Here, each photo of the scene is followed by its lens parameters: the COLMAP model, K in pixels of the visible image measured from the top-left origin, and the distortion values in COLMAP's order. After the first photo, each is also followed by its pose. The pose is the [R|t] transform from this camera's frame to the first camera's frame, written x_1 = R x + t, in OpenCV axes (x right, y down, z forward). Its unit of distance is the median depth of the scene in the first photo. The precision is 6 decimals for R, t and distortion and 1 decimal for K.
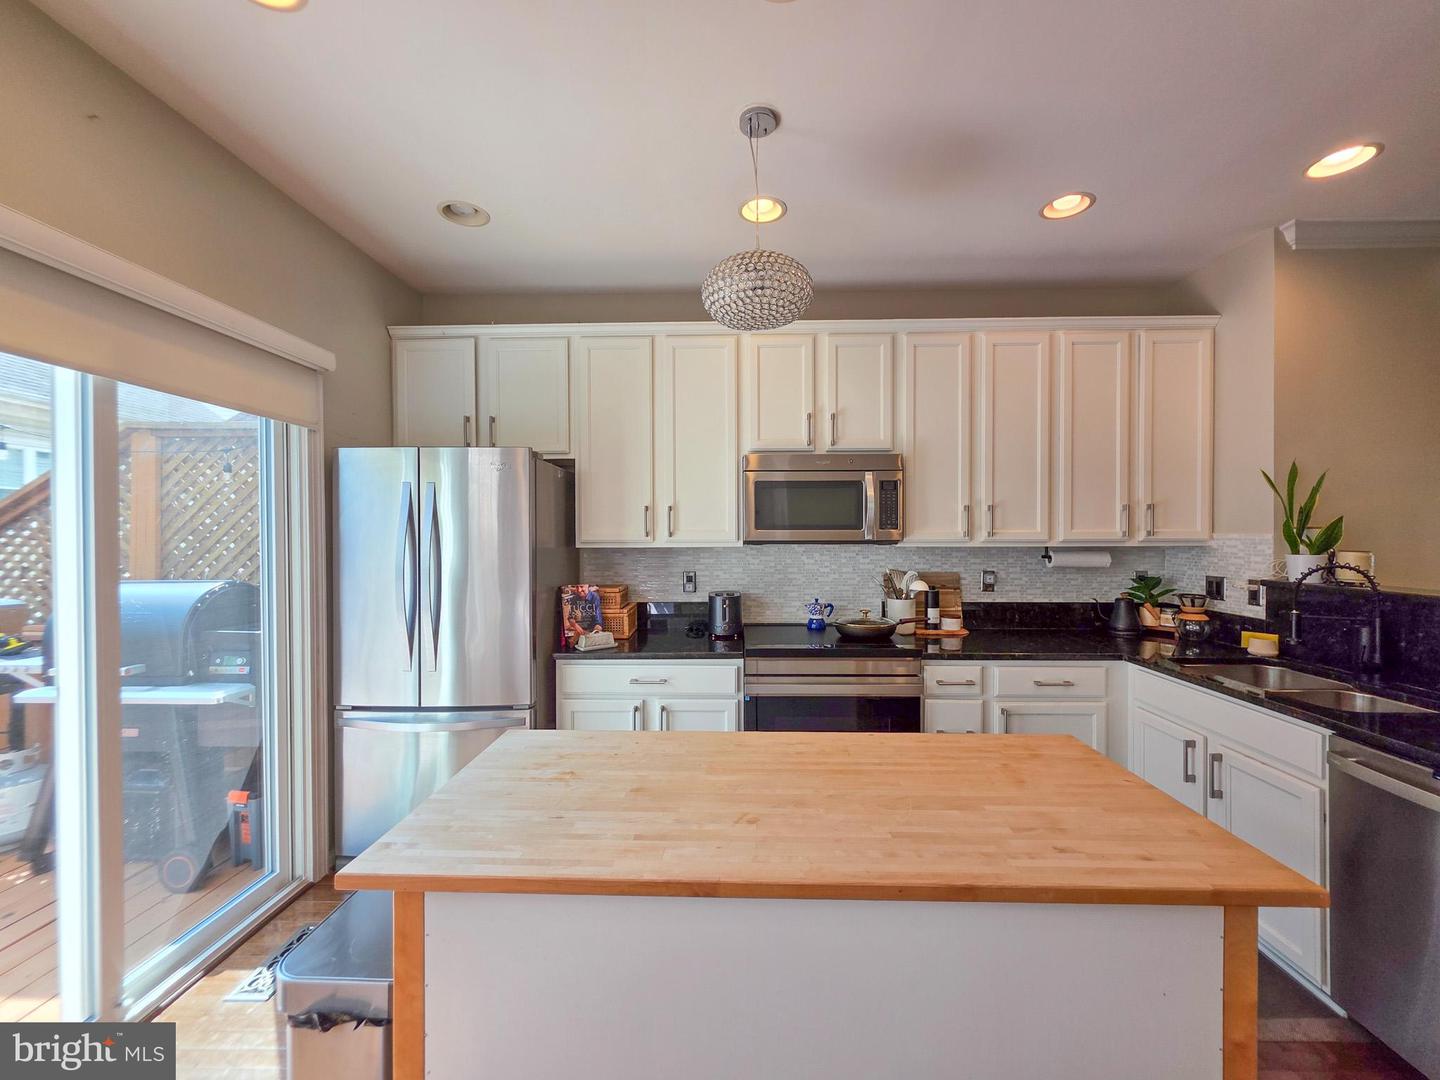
lens RADIAL K [[582.4, 0, 717.1], [0, 582.4, 535.7], [0, 0, 1]] dist [0.003198, 0.000056]
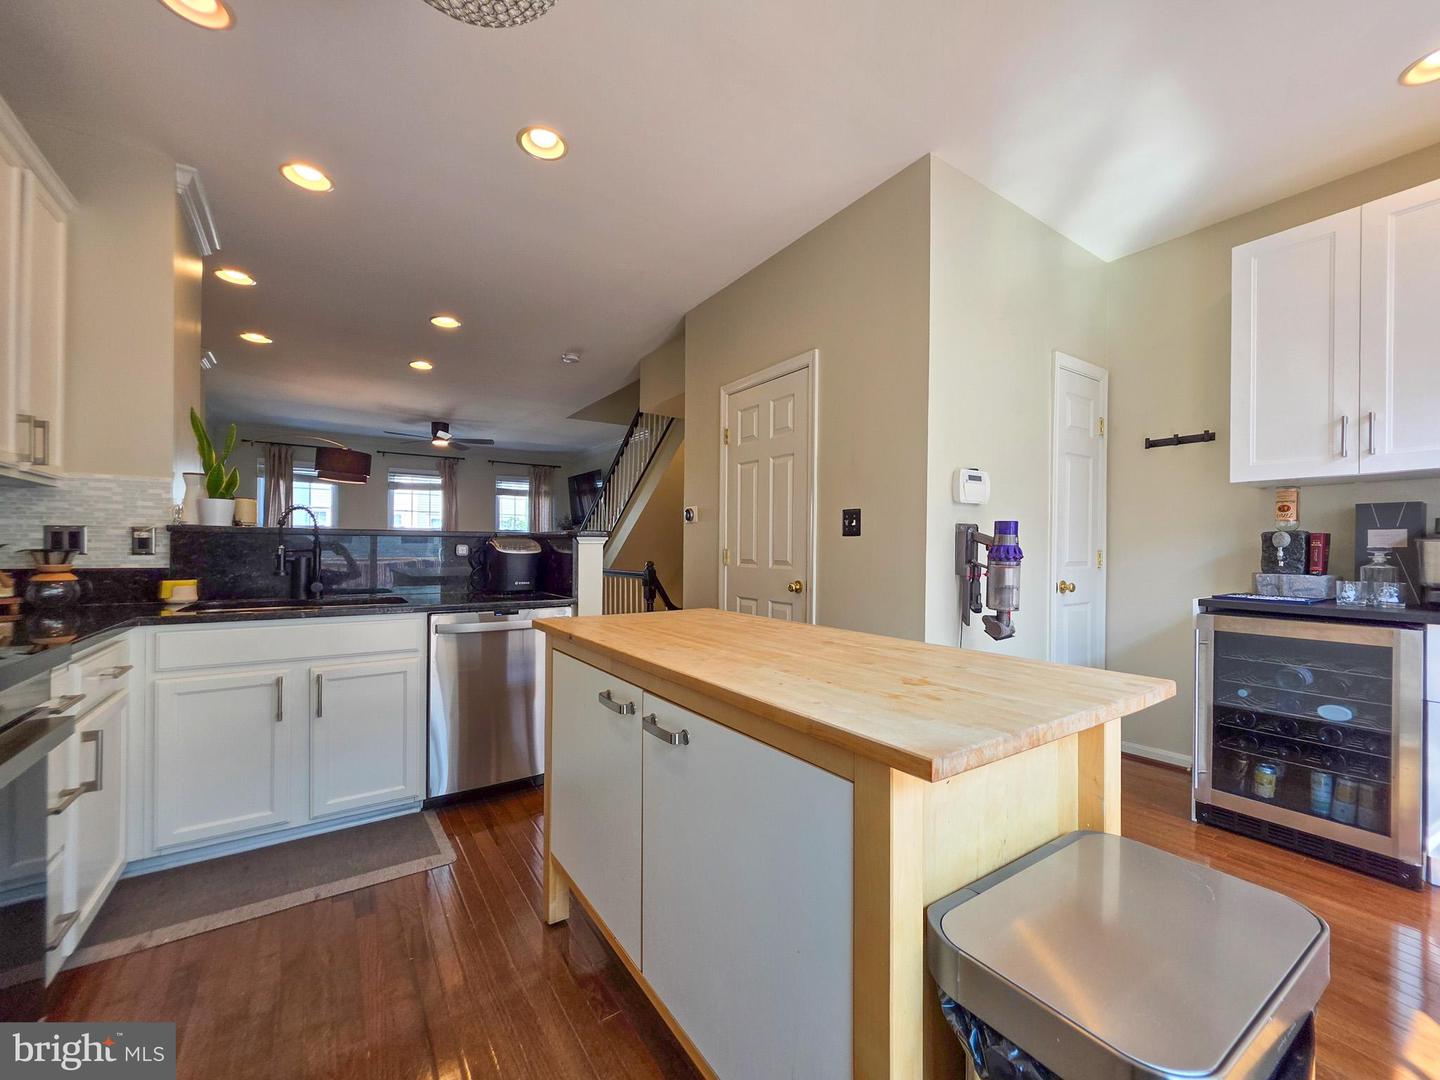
lens RADIAL K [[582.4, 0, 717.4], [0, 582.4, 549.7], [0, 0, 1]] dist [0.003198, 0.000056]
pose [[-0.574518, -0.003876, 0.818483, -0.320698], [0.000978, 0.999985, 0.005422, 0.103246], [-0.818492, 0.003916, -0.574505, 0.762025]]
